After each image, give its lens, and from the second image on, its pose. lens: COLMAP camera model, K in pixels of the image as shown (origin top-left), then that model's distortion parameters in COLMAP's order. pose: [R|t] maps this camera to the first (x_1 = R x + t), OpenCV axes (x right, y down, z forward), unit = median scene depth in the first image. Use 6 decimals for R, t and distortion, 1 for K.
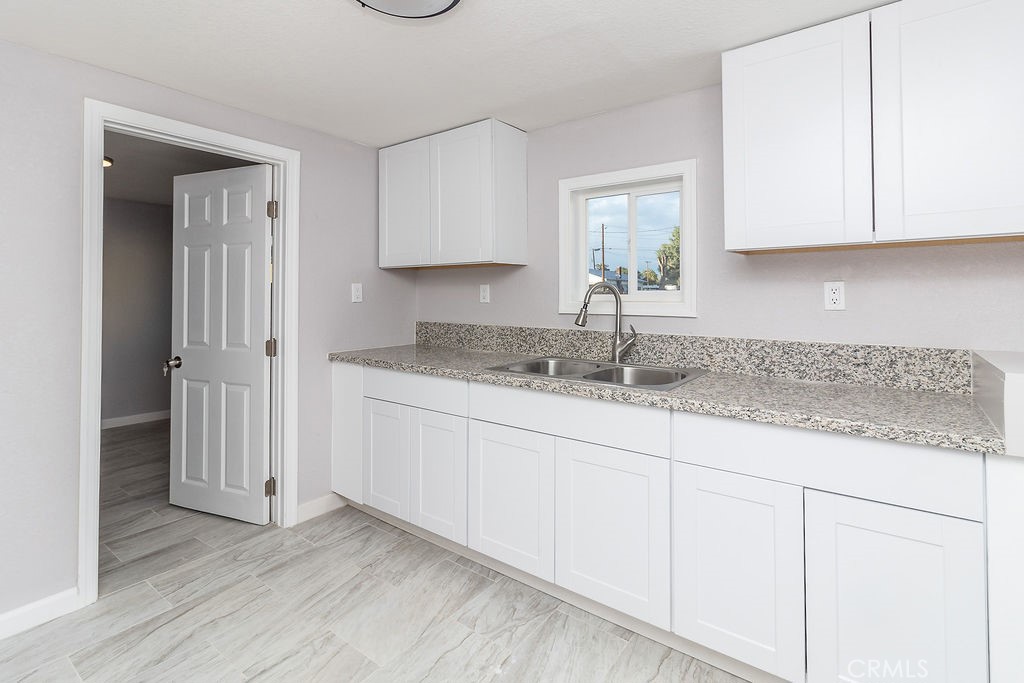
lens RADIAL K [[505.6, 0, 515.5], [0, 505.6, 286.3], [0, 0, 1]] dist [-0.002204, 0.000131]
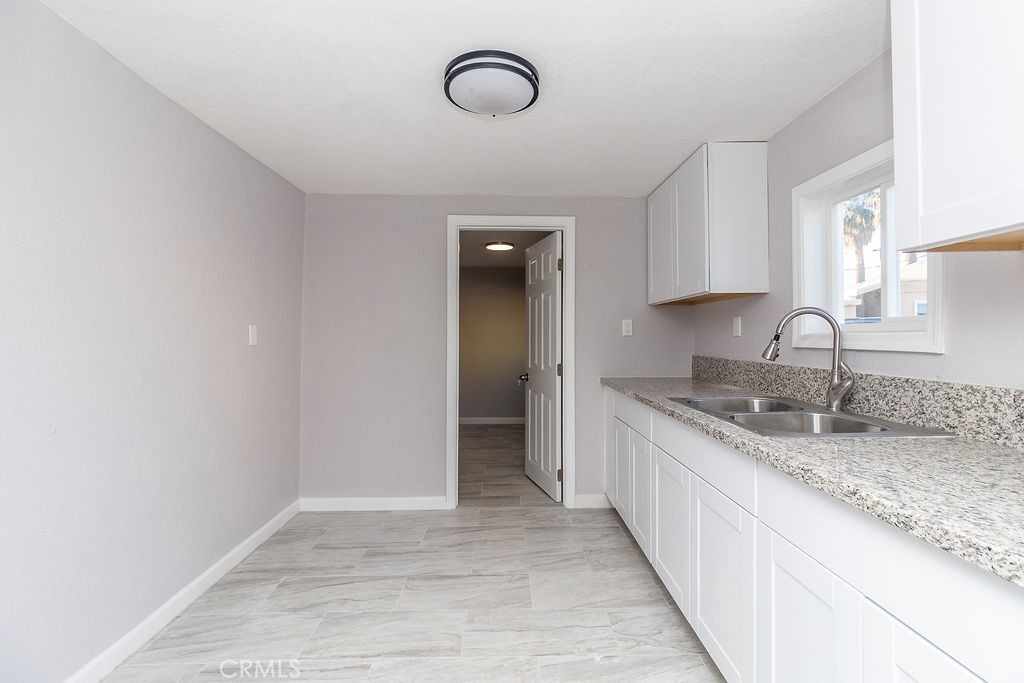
lens RADIAL K [[489.8, 0, 504.8], [0, 489.8, 334.2], [0, 0, 1]] dist [0.001074, 0.000420]
pose [[0.586092, -0.005611, -0.810225, 0.542083], [0.013497, 0.999905, 0.002839, 0.026075], [0.810132, -0.012600, 0.586112, 0.150912]]
